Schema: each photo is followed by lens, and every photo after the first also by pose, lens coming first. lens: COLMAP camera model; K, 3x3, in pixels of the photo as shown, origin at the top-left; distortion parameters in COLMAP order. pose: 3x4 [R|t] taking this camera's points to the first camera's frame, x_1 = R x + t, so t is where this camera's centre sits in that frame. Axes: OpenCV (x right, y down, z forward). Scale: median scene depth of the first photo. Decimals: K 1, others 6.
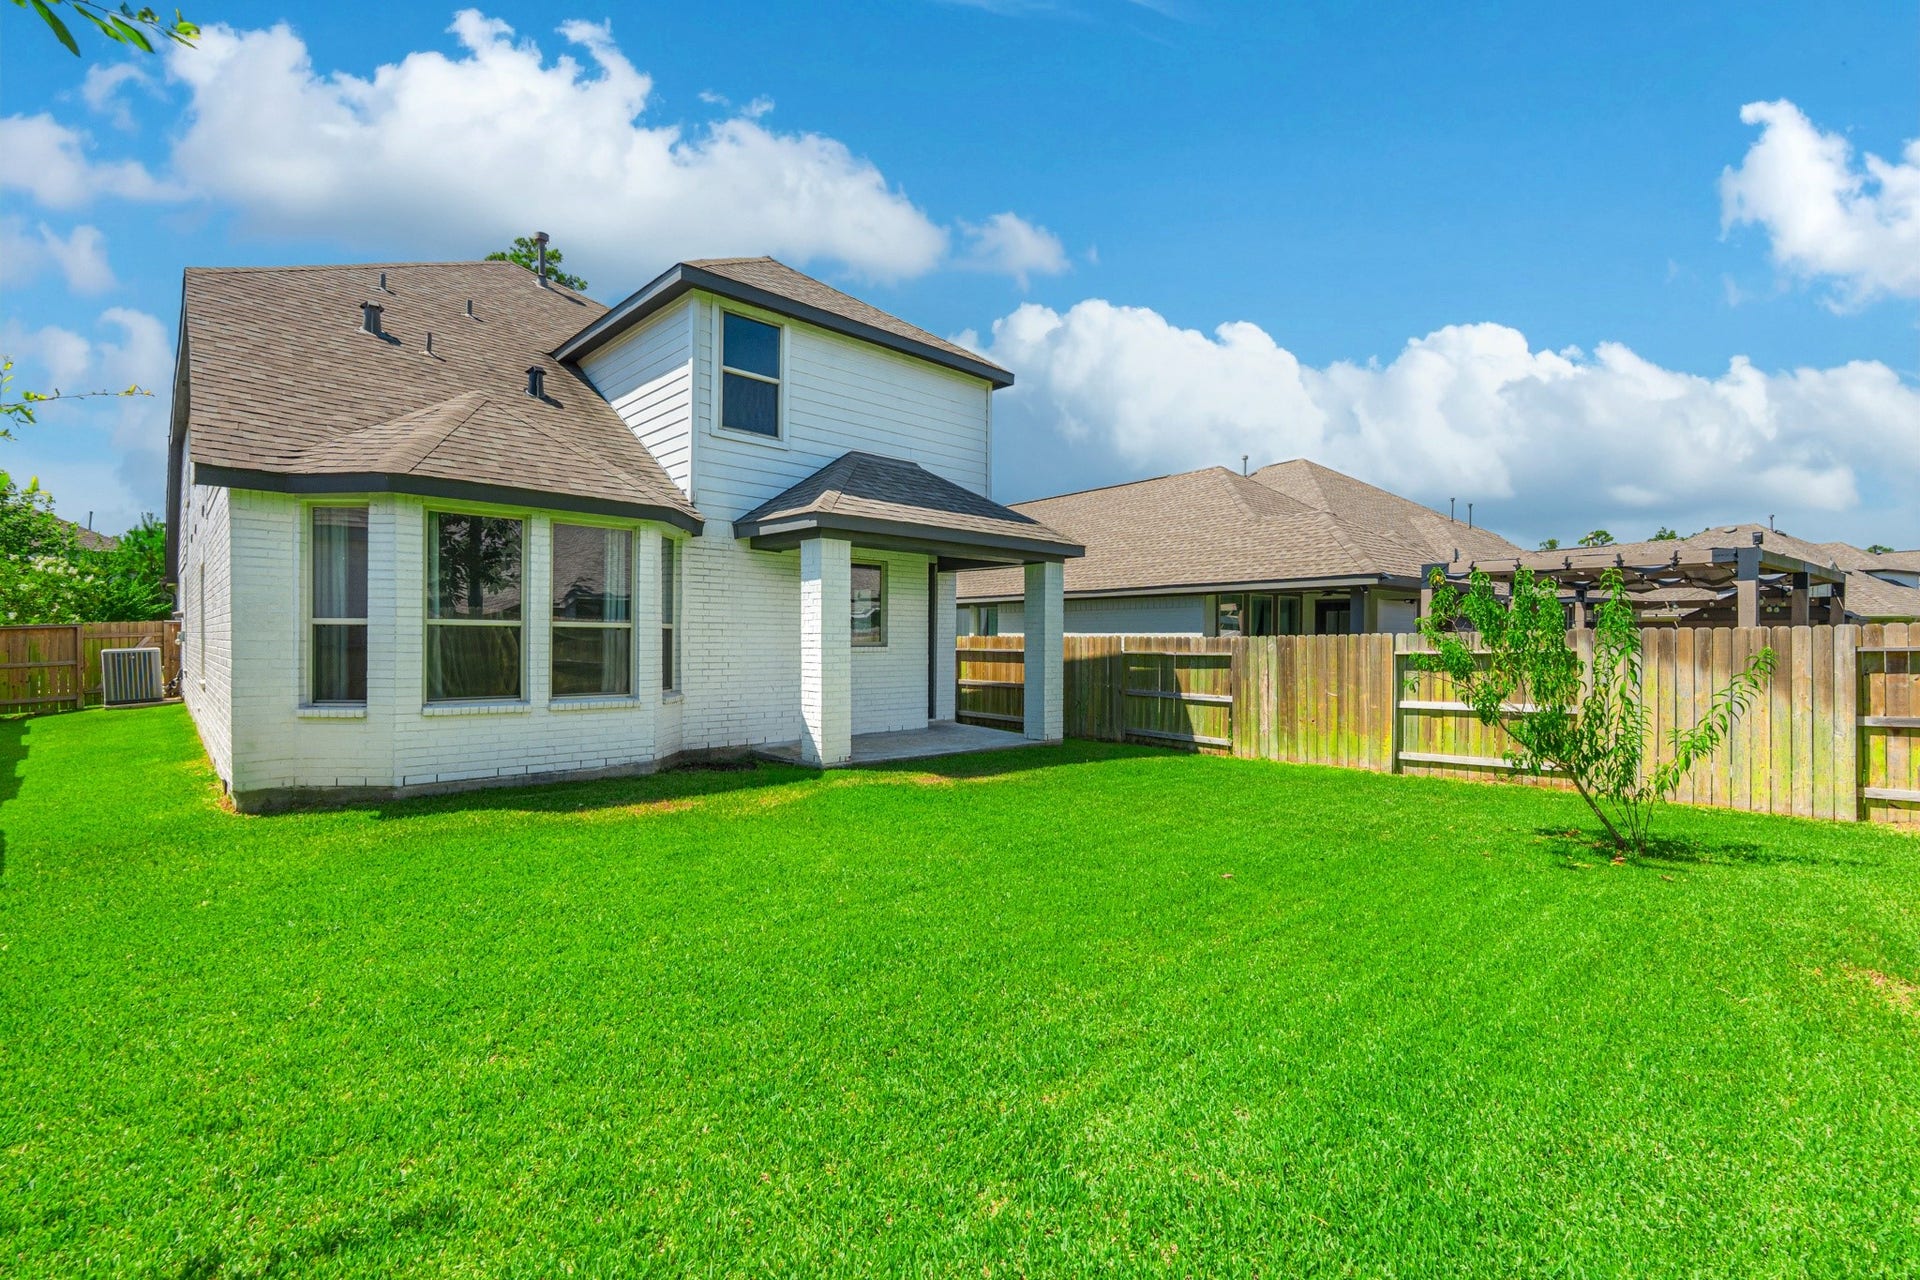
lens RADIAL K [[849.6, 0, 955.5], [0, 849.6, 642.7], [0, 0, 1]] dist [-0.001517, -0.000061]
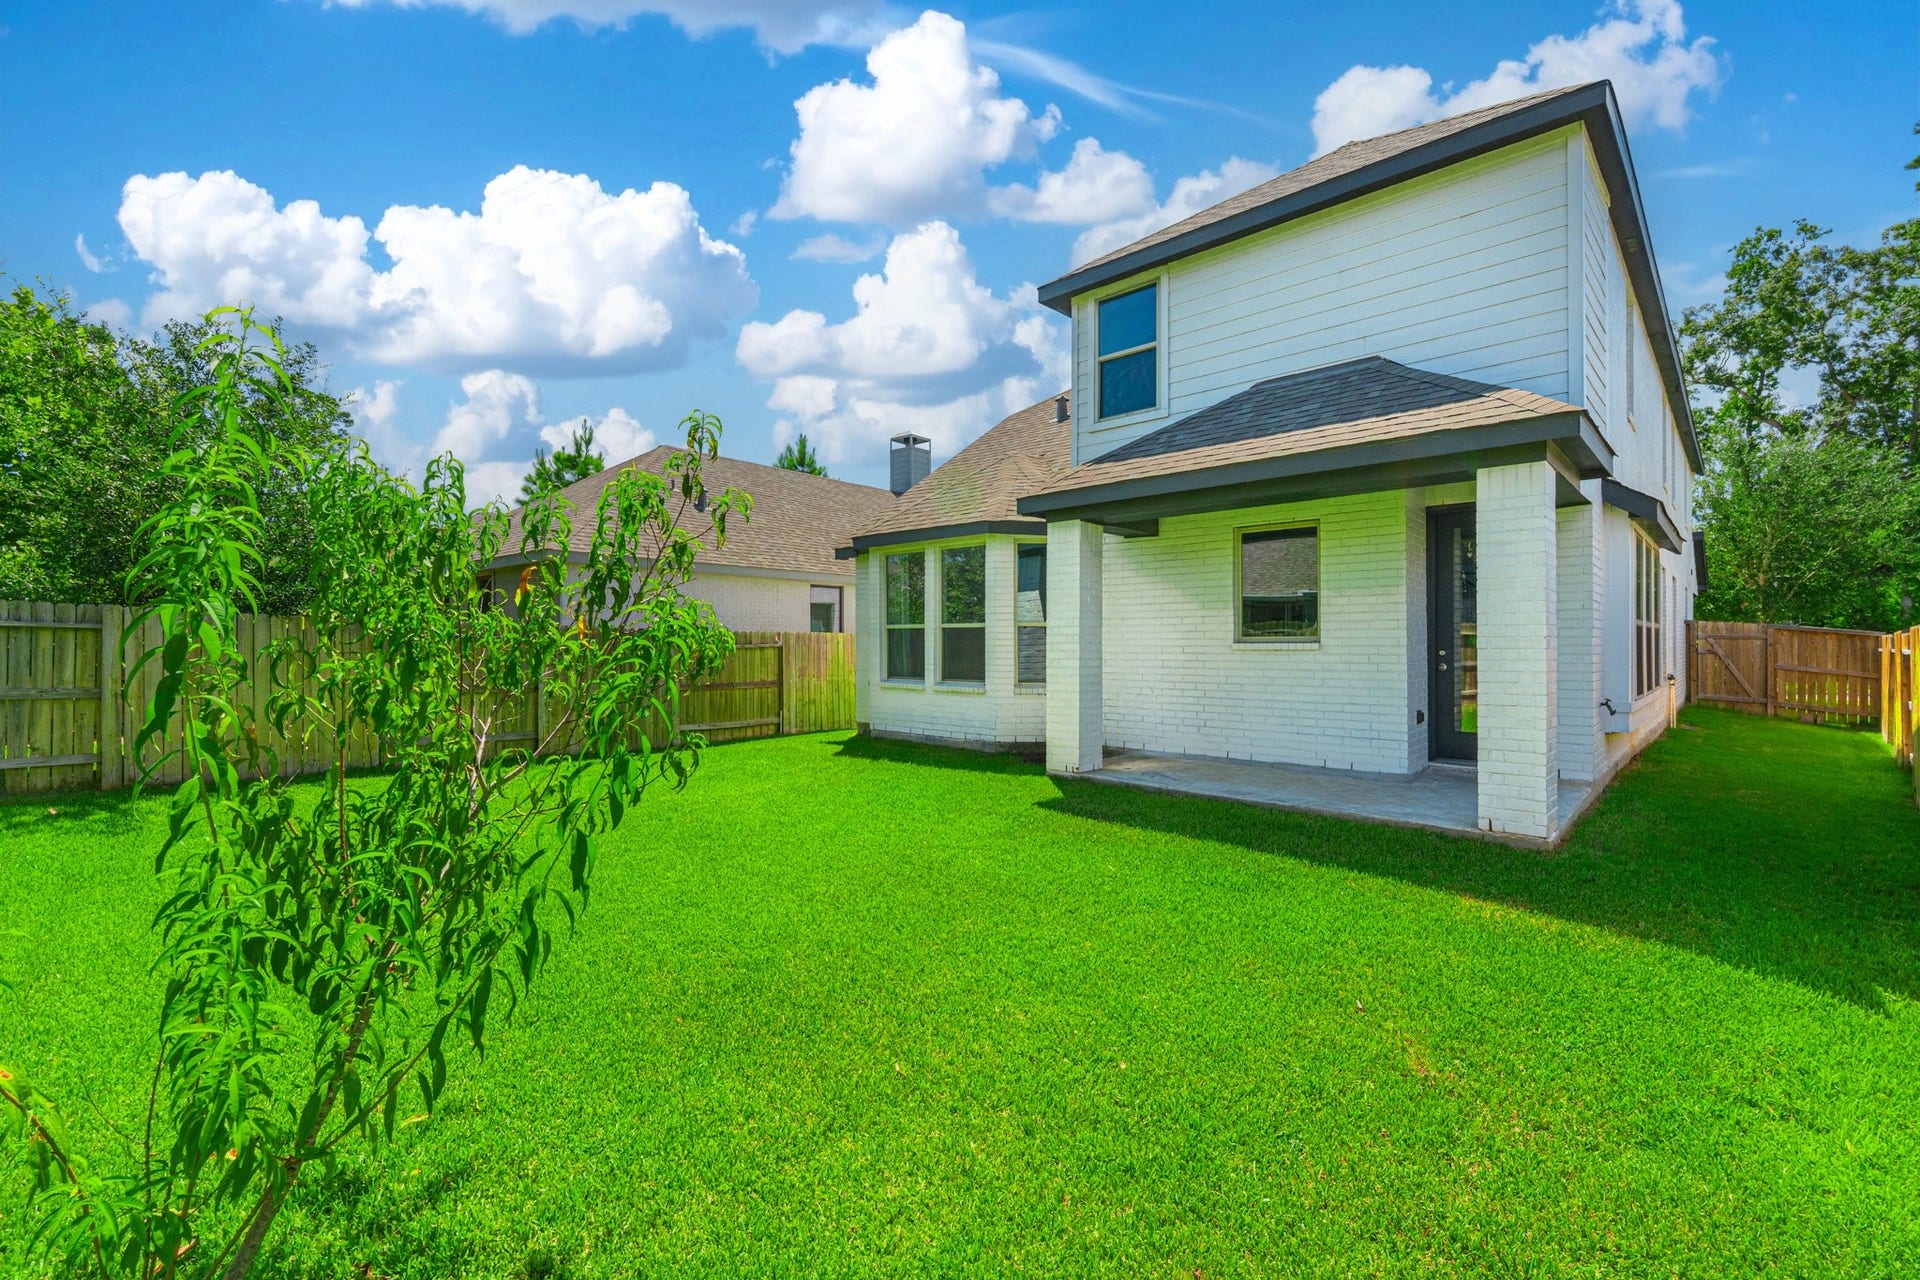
lens RADIAL K [[849.6, 0, 955.7], [0, 849.6, 646.9], [0, 0, 1]] dist [-0.001517, -0.000061]
pose [[0.063132, -0.005231, -0.997991, 0.818135], [0.007115, 0.999963, -0.004791, 0.016126], [0.997980, -0.006798, 0.063167, 0.904640]]
